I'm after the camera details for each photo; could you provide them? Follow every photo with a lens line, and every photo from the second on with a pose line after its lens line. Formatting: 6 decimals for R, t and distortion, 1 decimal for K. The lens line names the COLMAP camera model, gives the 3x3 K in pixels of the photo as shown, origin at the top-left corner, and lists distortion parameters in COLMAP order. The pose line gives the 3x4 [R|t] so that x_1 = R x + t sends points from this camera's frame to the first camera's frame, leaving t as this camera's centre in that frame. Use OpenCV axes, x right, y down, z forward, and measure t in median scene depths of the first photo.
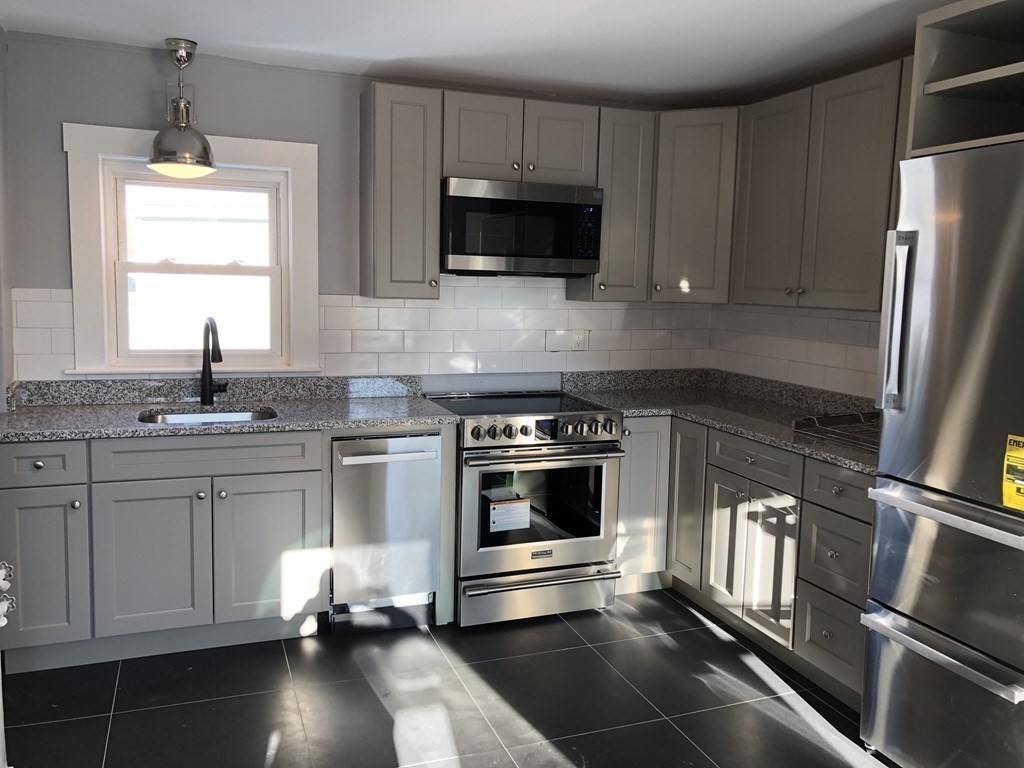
lens RADIAL K [[828.6, 0, 512.0], [0, 828.6, 384.0], [0, 0, 1]] dist [0.008852, 0.002926]
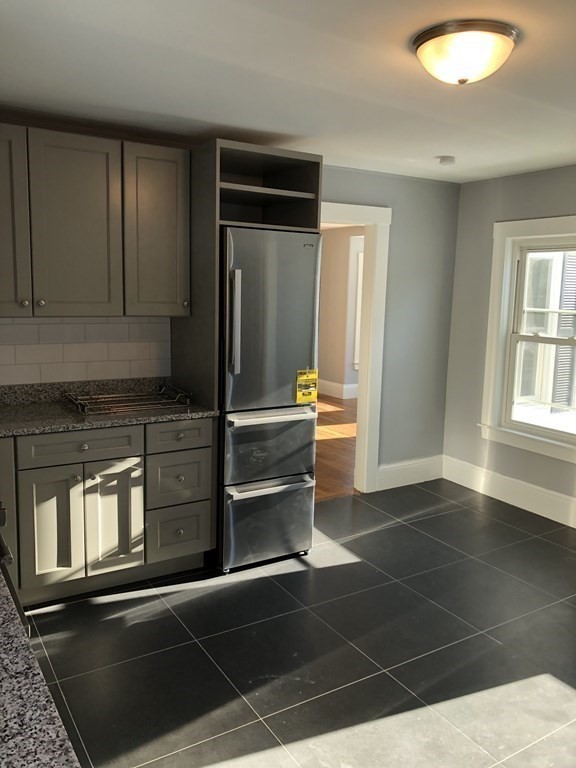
lens RADIAL K [[621.4, 0, 288.0], [0, 621.4, 384.0], [0, 0, 1]] dist [0.008852, 0.002926]
pose [[-0.190165, -0.175639, 0.965913, -0.653298], [0.096799, 0.975718, 0.196479, -0.152349], [-0.976969, 0.130862, -0.168546, 0.890803]]
